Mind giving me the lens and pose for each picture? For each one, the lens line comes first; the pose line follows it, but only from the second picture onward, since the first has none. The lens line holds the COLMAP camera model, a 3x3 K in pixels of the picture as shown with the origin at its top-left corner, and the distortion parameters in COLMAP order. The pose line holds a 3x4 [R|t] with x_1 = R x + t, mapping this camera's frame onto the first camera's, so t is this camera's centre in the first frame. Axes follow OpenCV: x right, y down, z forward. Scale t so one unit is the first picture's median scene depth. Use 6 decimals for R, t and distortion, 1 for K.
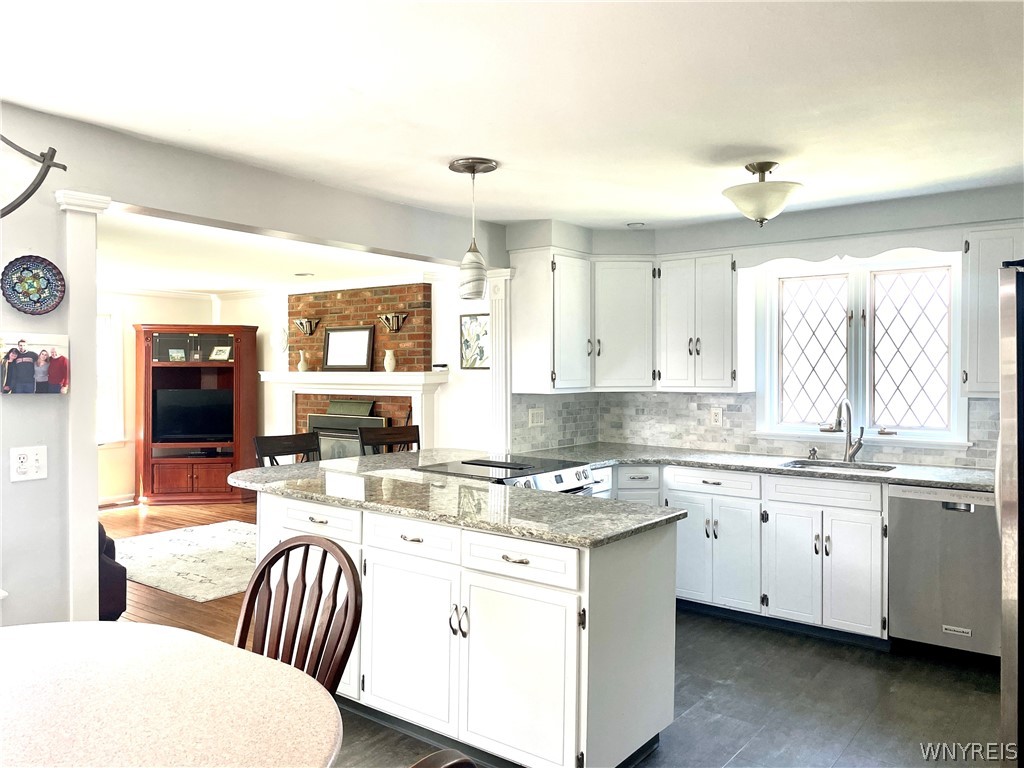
lens RADIAL K [[781.0, 0, 512.0], [0, 781.0, 384.0], [0, 0, 1]] dist [0.065962, -0.003173]
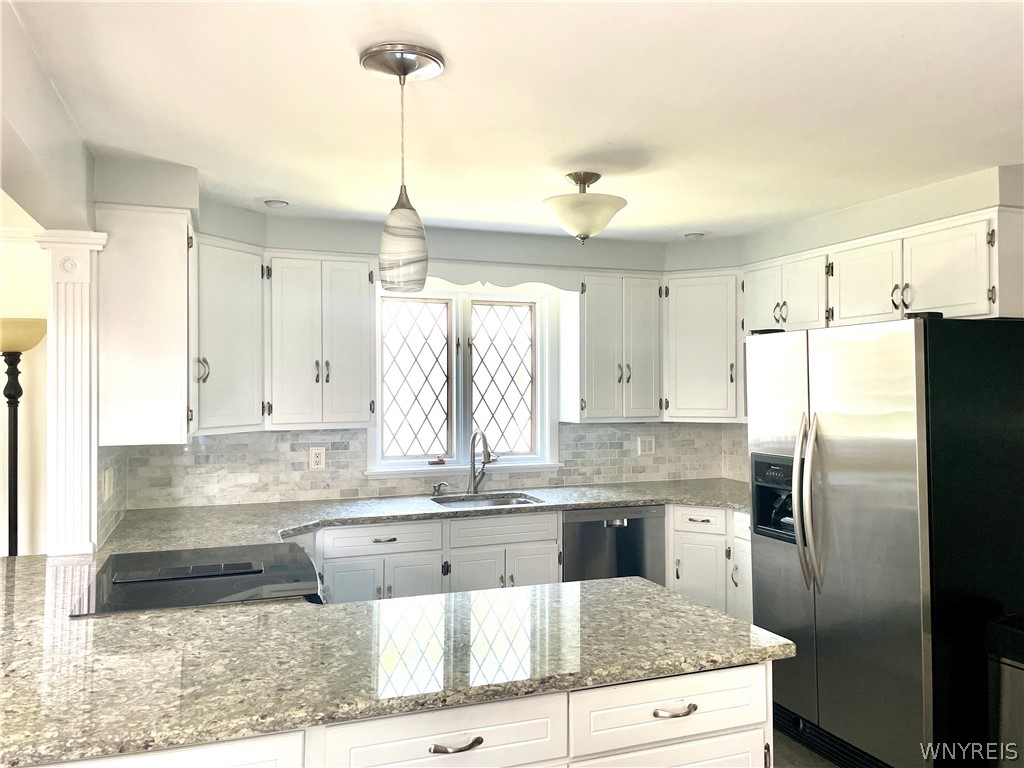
lens RADIAL K [[781.0, 0, 512.0], [0, 781.0, 384.0], [0, 0, 1]] dist [0.065962, -0.003173]
pose [[0.522489, 0.002189, 0.852643, -0.345700], [0.021162, 0.999655, -0.015534, -0.019043], [-0.852384, 0.026160, 0.522262, 0.428334]]
